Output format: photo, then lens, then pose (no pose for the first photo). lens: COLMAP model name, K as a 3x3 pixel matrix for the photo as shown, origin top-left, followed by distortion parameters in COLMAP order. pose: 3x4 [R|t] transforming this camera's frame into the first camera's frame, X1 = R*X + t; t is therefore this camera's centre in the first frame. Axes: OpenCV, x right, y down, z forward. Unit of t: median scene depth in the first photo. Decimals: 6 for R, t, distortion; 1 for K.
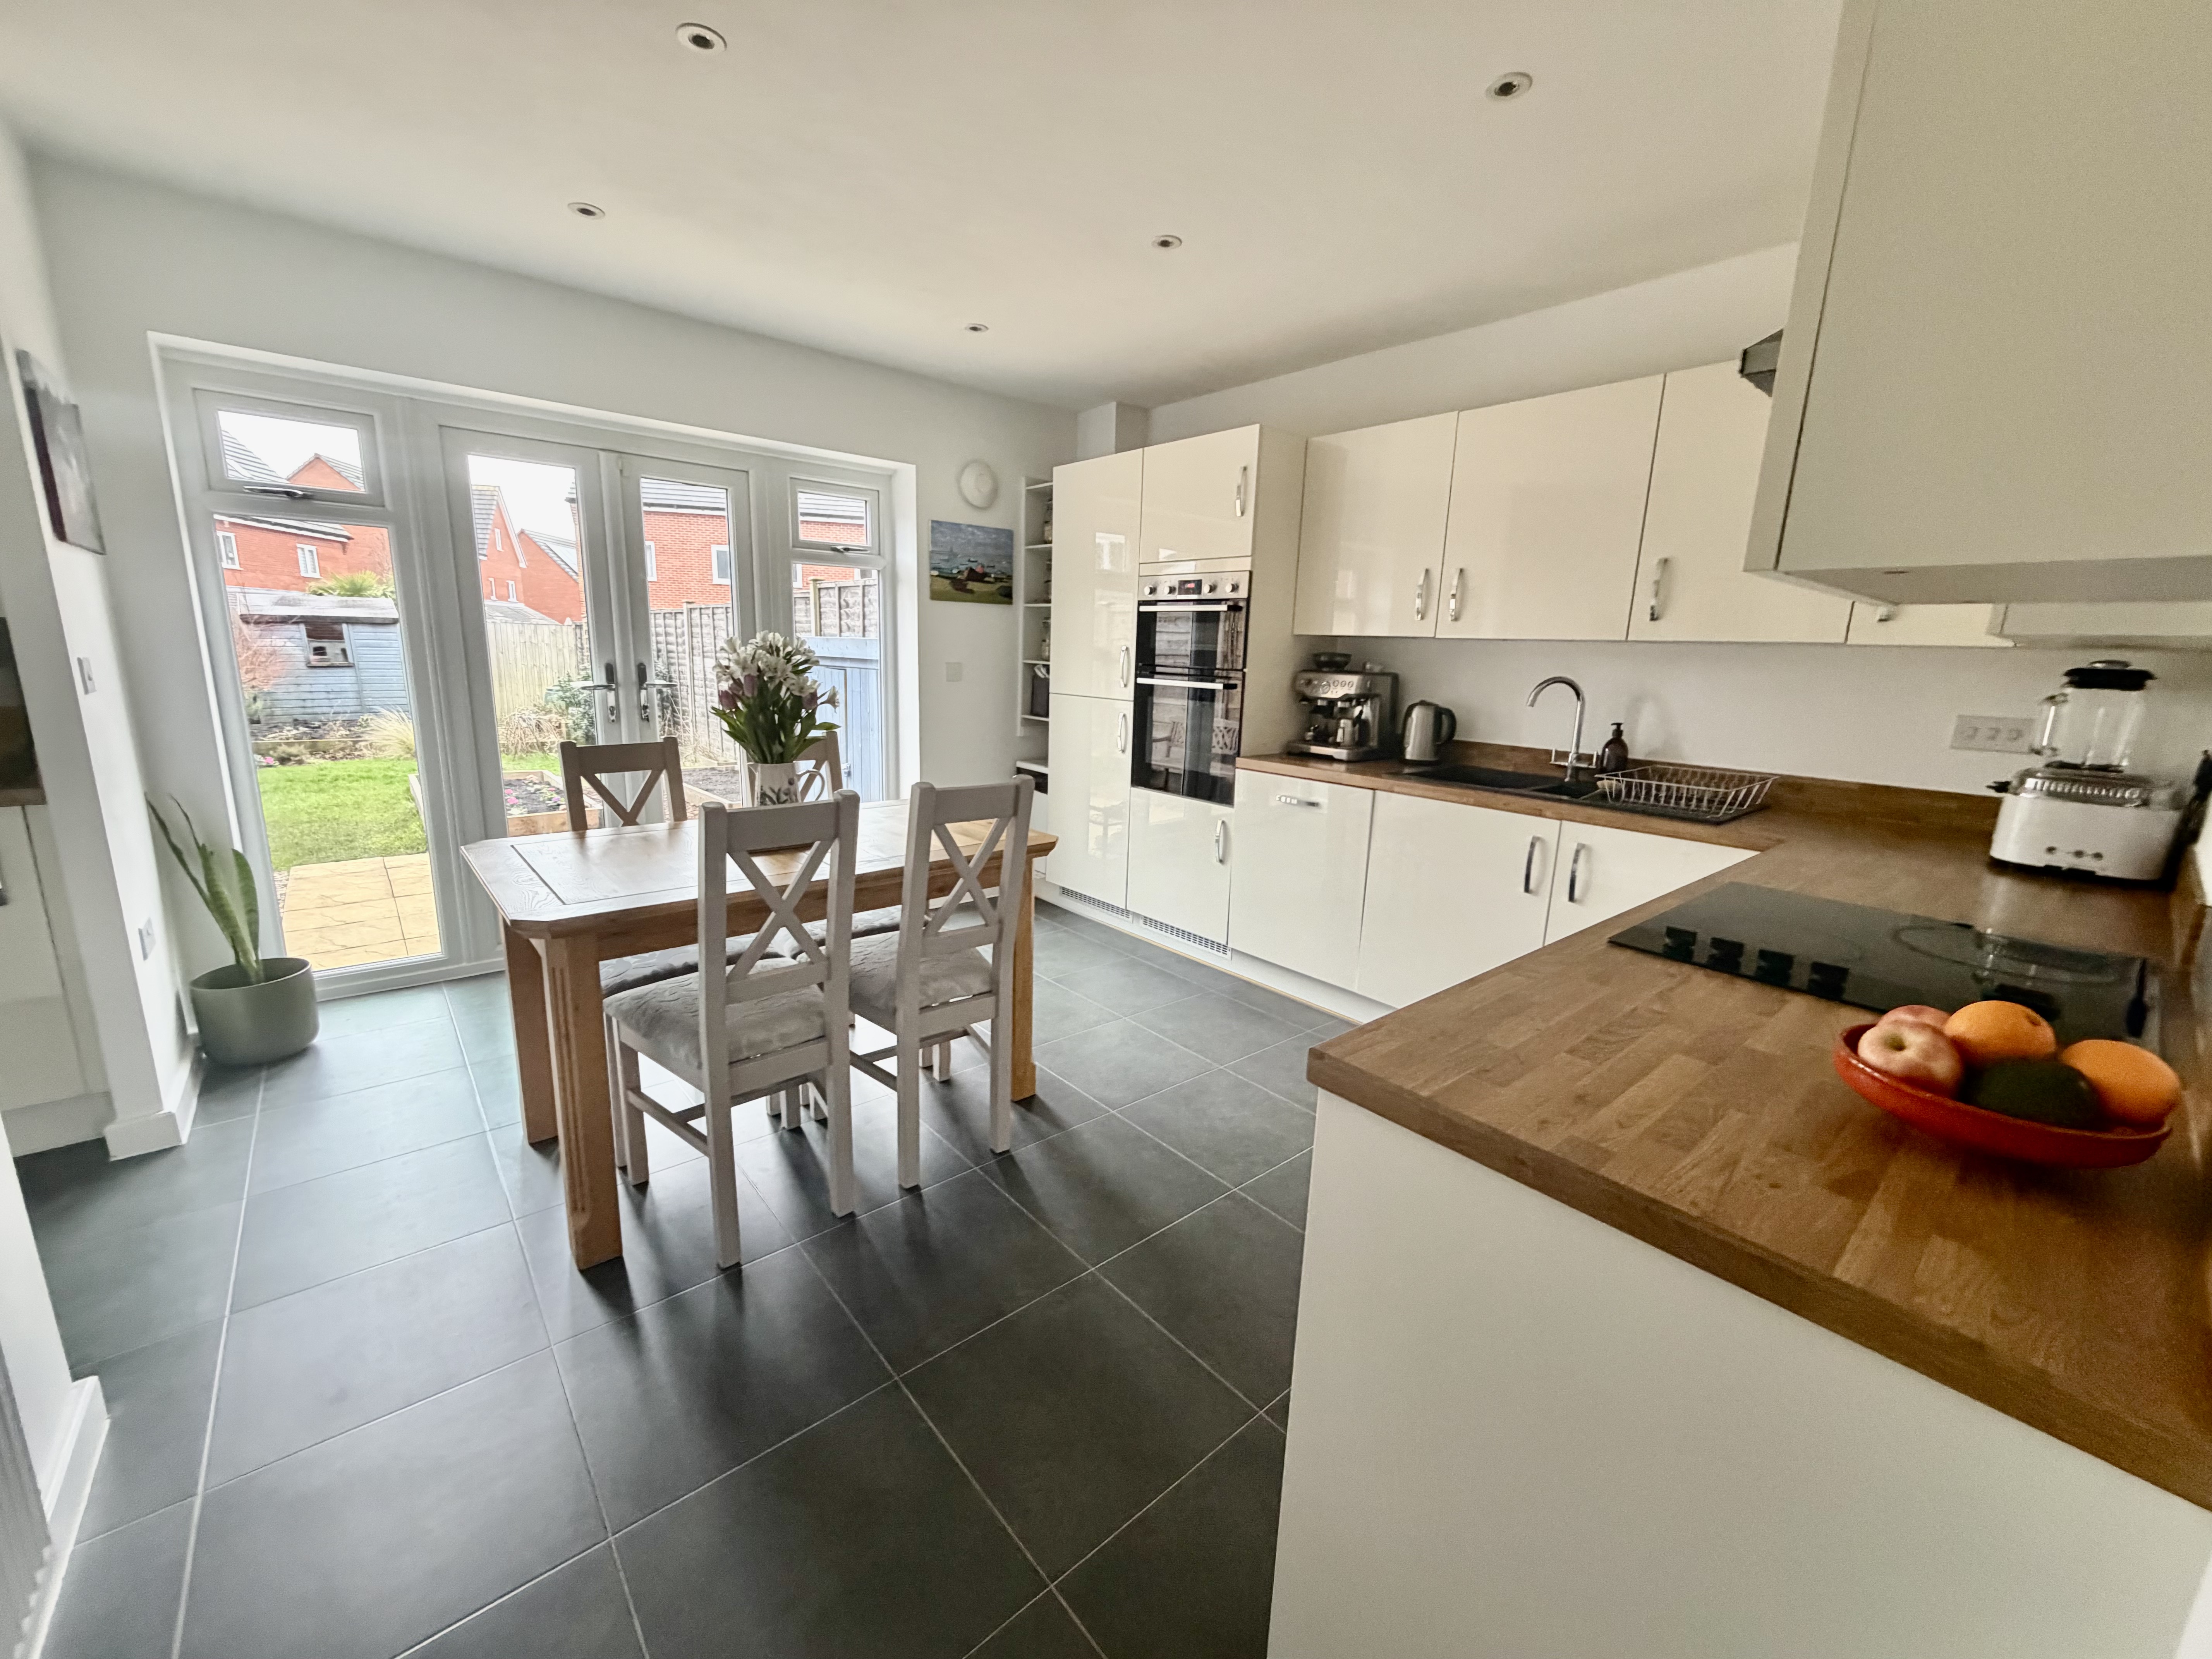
lens RADIAL K [[878.8, 0, 1107.1], [0, 878.8, 834.3], [0, 0, 1]] dist [-0.000854, 0.000576]
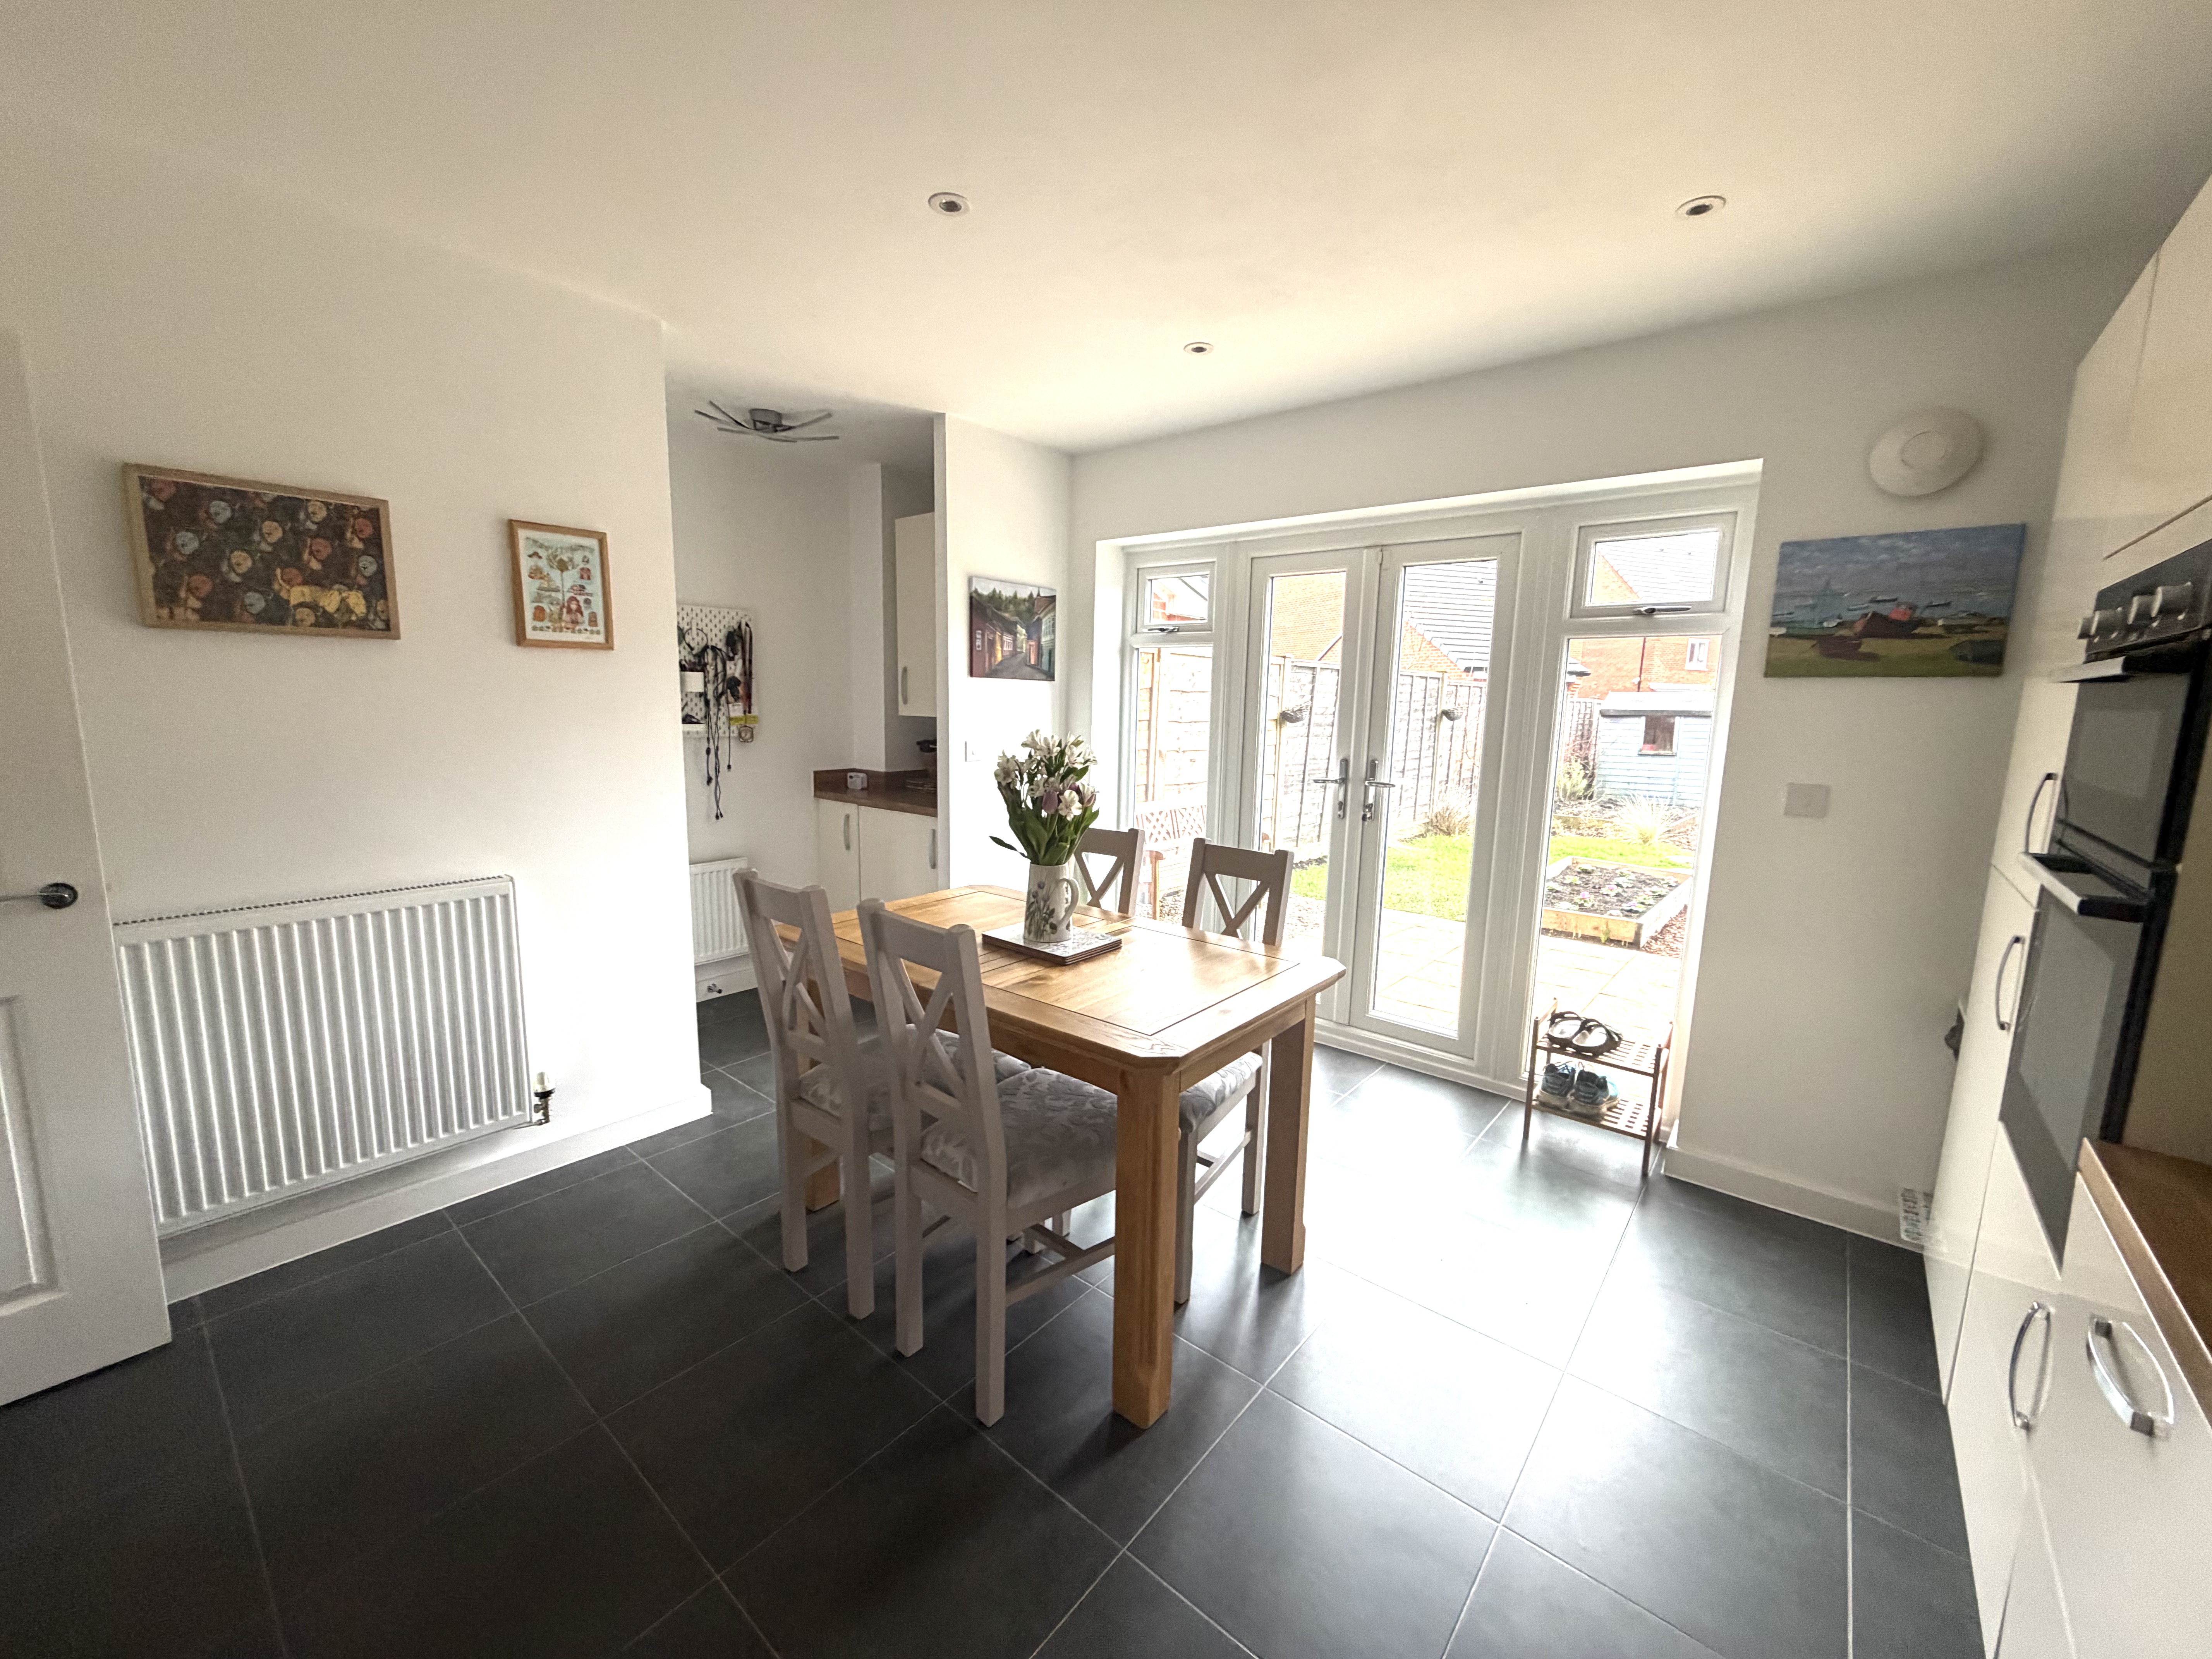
lens RADIAL K [[878.8, 0, 1111.0], [0, 878.8, 823.4], [0, 0, 1]] dist [-0.000854, 0.000576]
pose [[0.165105, 0.113045, -0.979776, 0.318163], [-0.223728, 0.971806, 0.074424, -0.118023], [0.960566, 0.206915, 0.185741, 0.494035]]
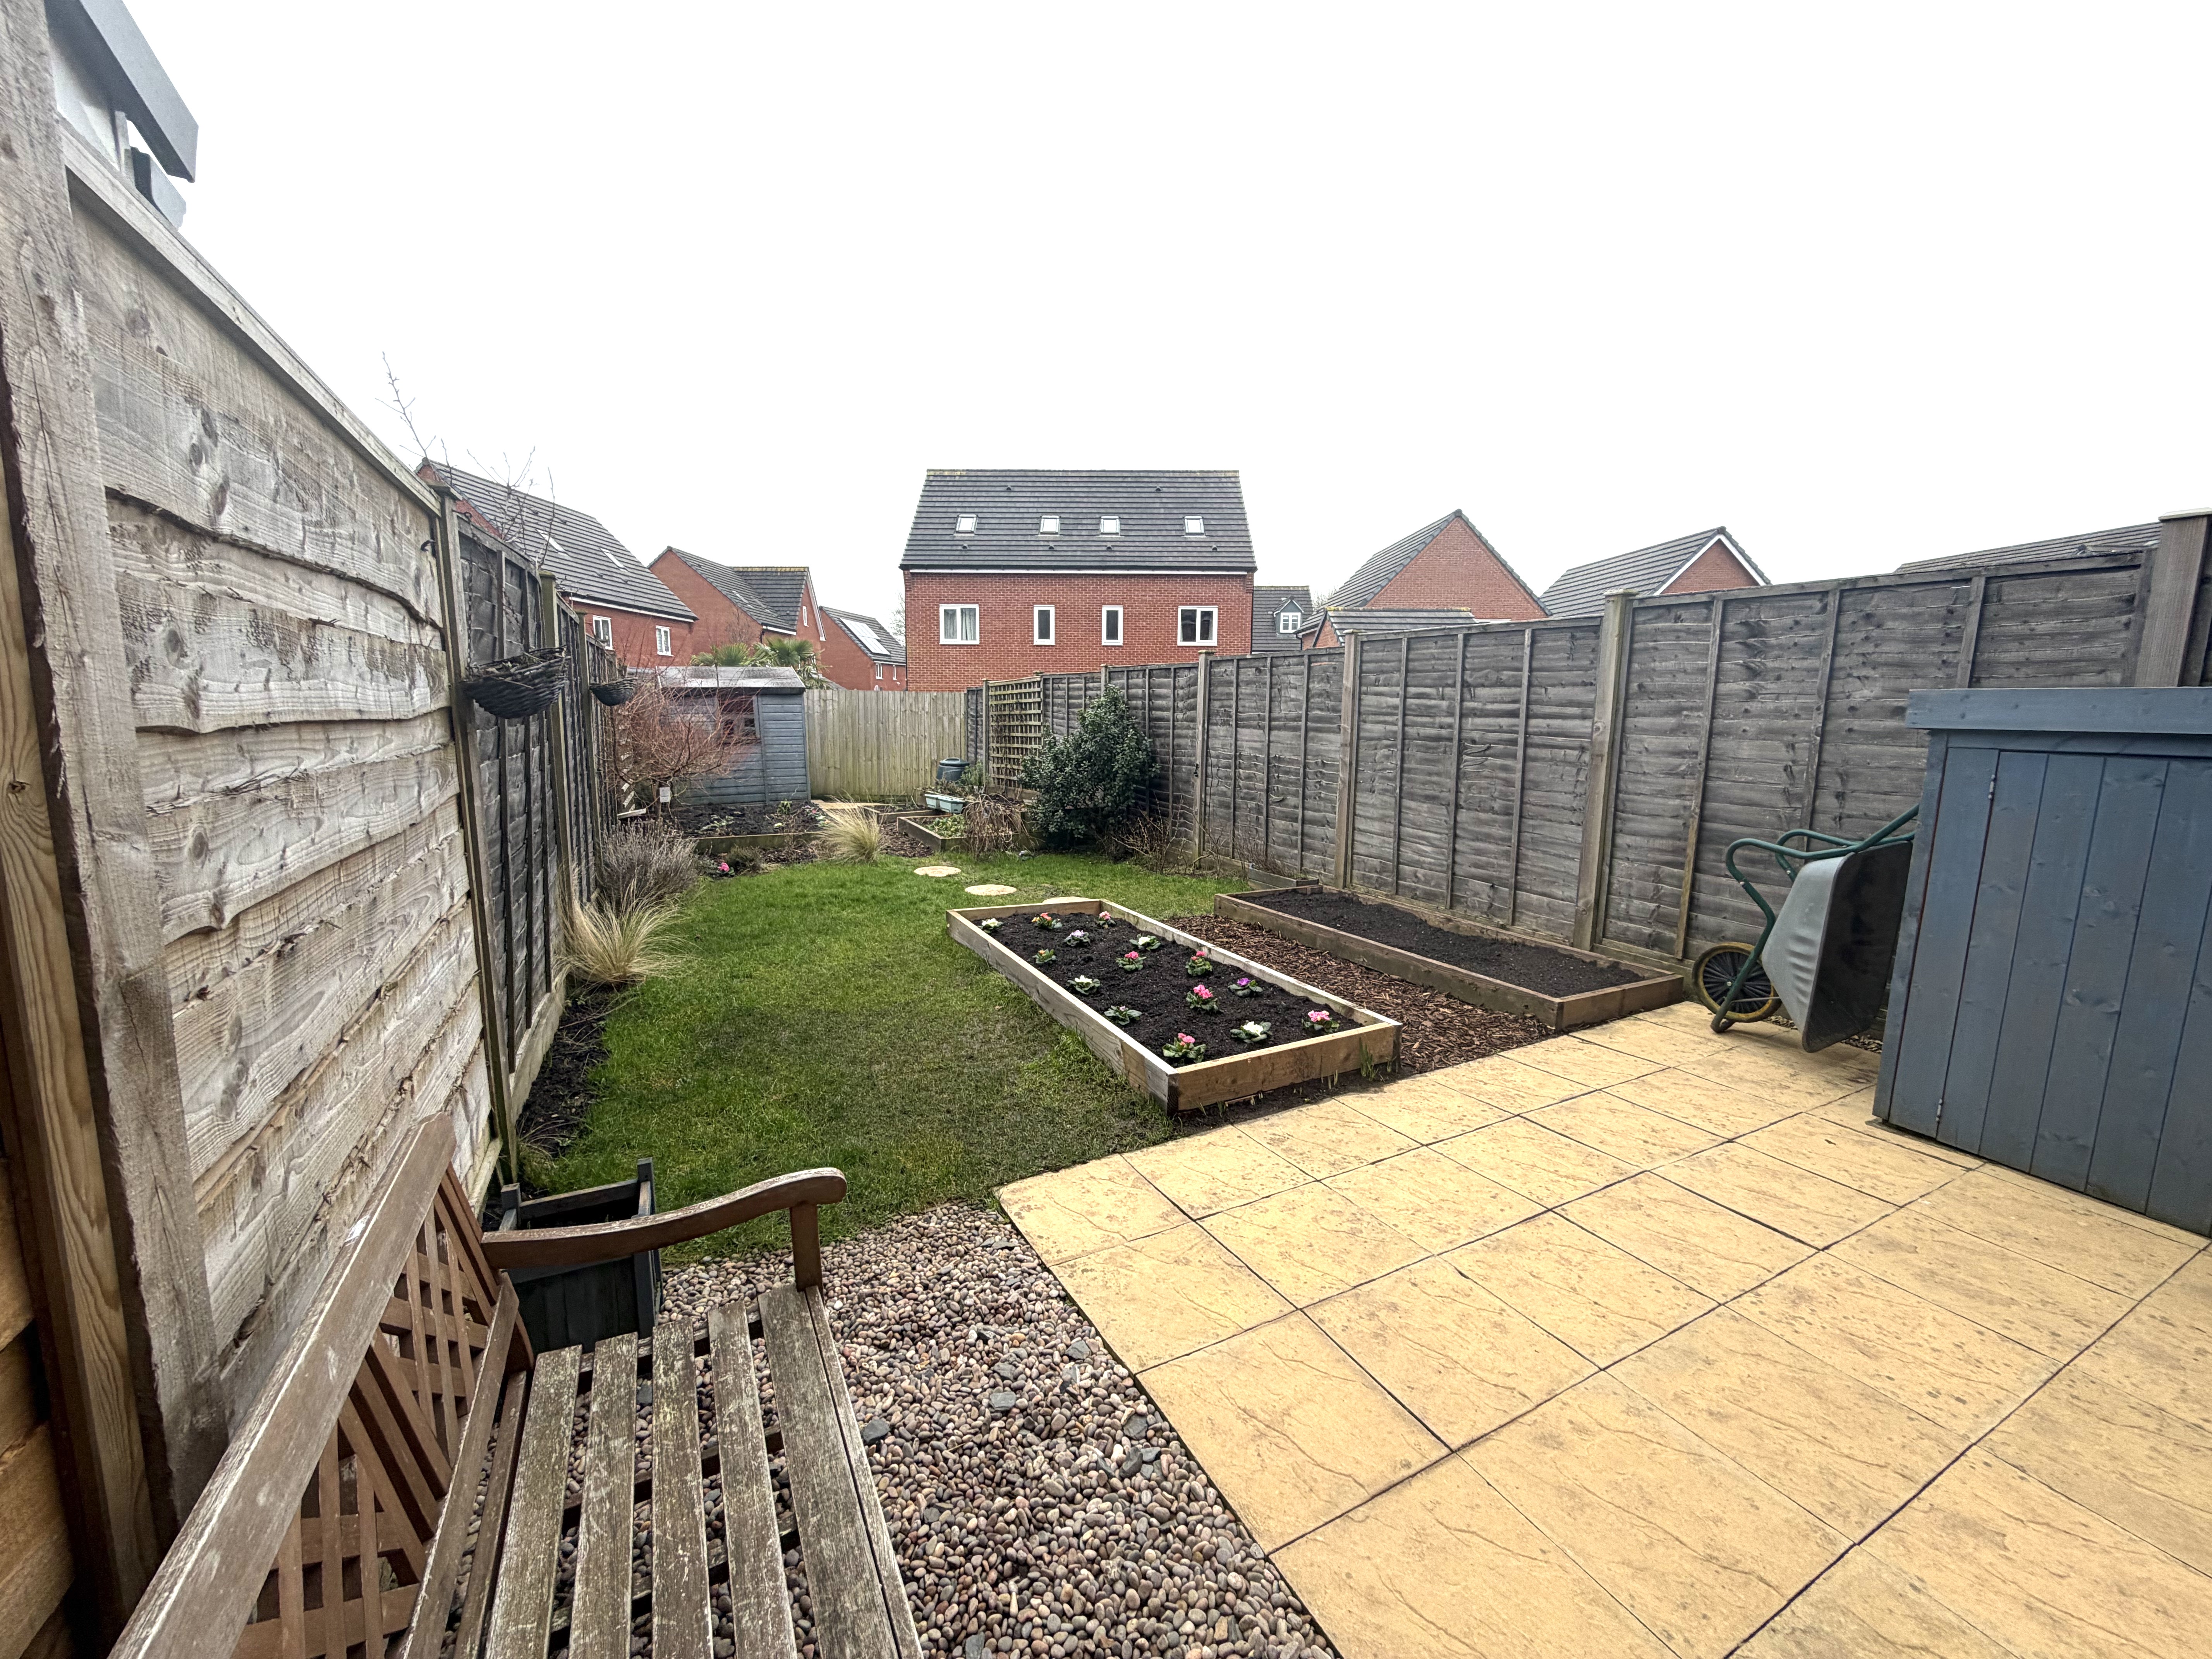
lens RADIAL K [[878.8, 0, 1101.8], [0, 878.8, 828.3], [0, 0, 1]] dist [-0.000854, 0.000576]
pose [[0.972443, 0.006958, -0.233035, -1.024649], [-0.022921, 0.997566, -0.065860, -0.174839], [0.232010, 0.069386, 0.970236, 0.721382]]
